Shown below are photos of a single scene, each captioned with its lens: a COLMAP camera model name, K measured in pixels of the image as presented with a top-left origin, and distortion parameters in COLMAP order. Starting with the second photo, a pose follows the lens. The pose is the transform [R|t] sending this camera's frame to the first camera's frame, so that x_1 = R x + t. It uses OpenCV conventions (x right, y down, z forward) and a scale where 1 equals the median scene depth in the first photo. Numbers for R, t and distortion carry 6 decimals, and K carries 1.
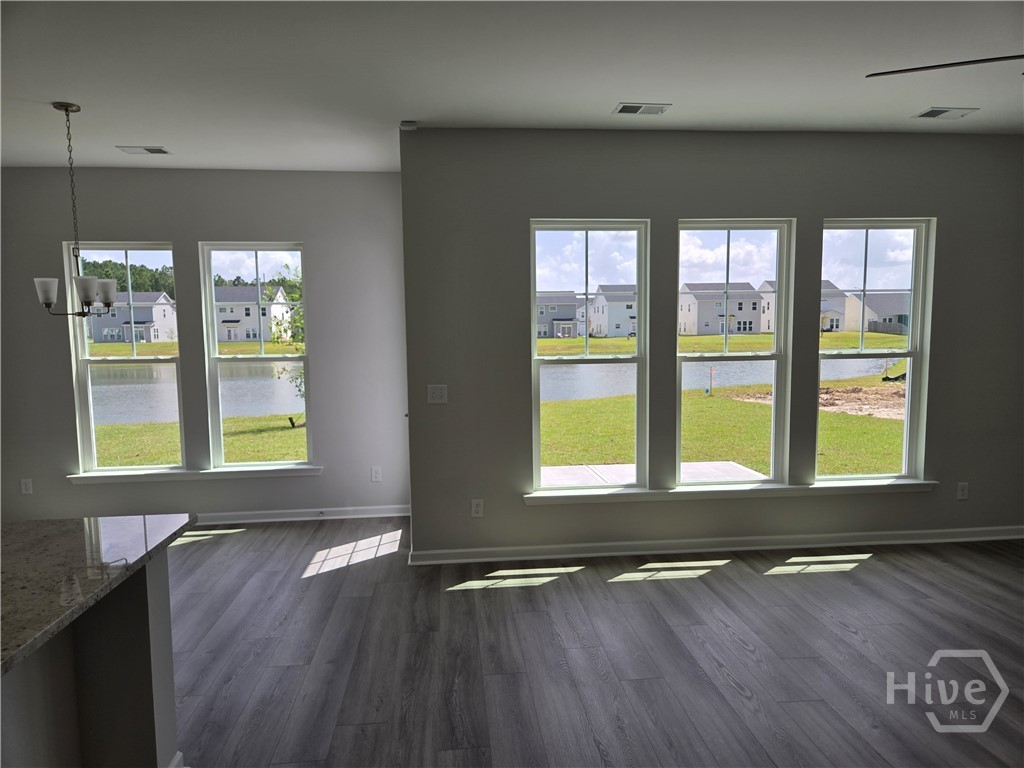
lens RADIAL K [[685.7, 0, 504.2], [0, 685.7, 391.5], [0, 0, 1]] dist [0.063285, -0.047239]
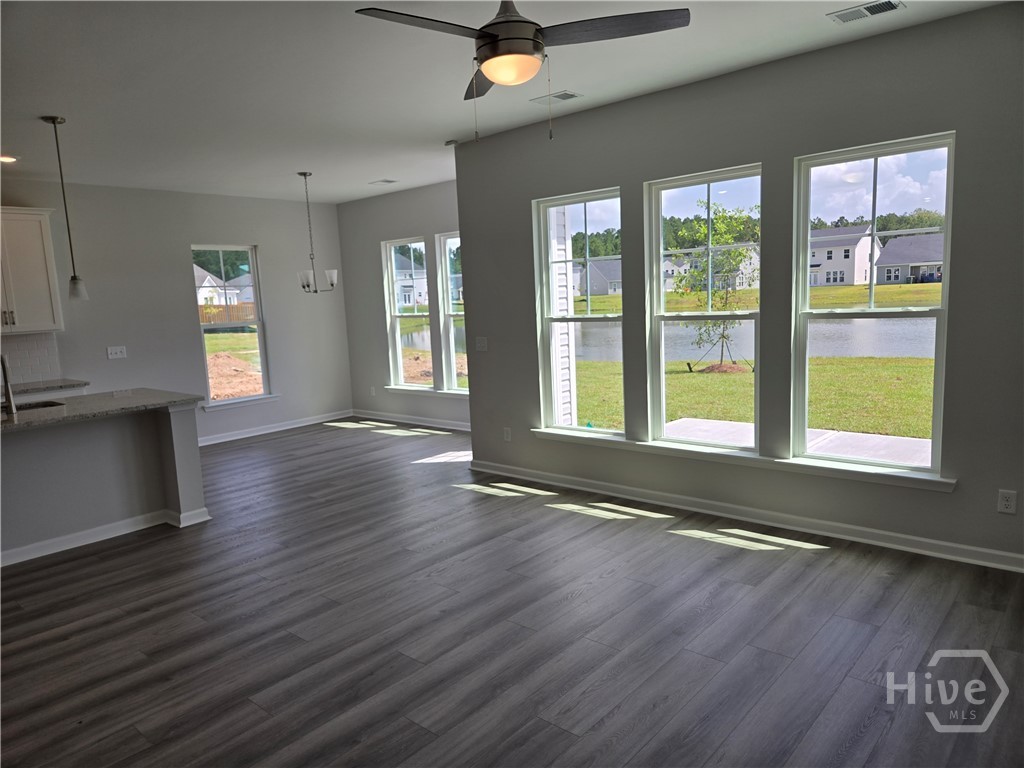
lens RADIAL K [[685.7, 0, 509.1], [0, 685.7, 392.5], [0, 0, 1]] dist [0.063285, -0.047239]
pose [[0.681282, 0.086964, -0.726837, 0.870728], [-0.028537, 0.995319, 0.092339, -0.025941], [0.731464, -0.042167, 0.680575, 0.133993]]
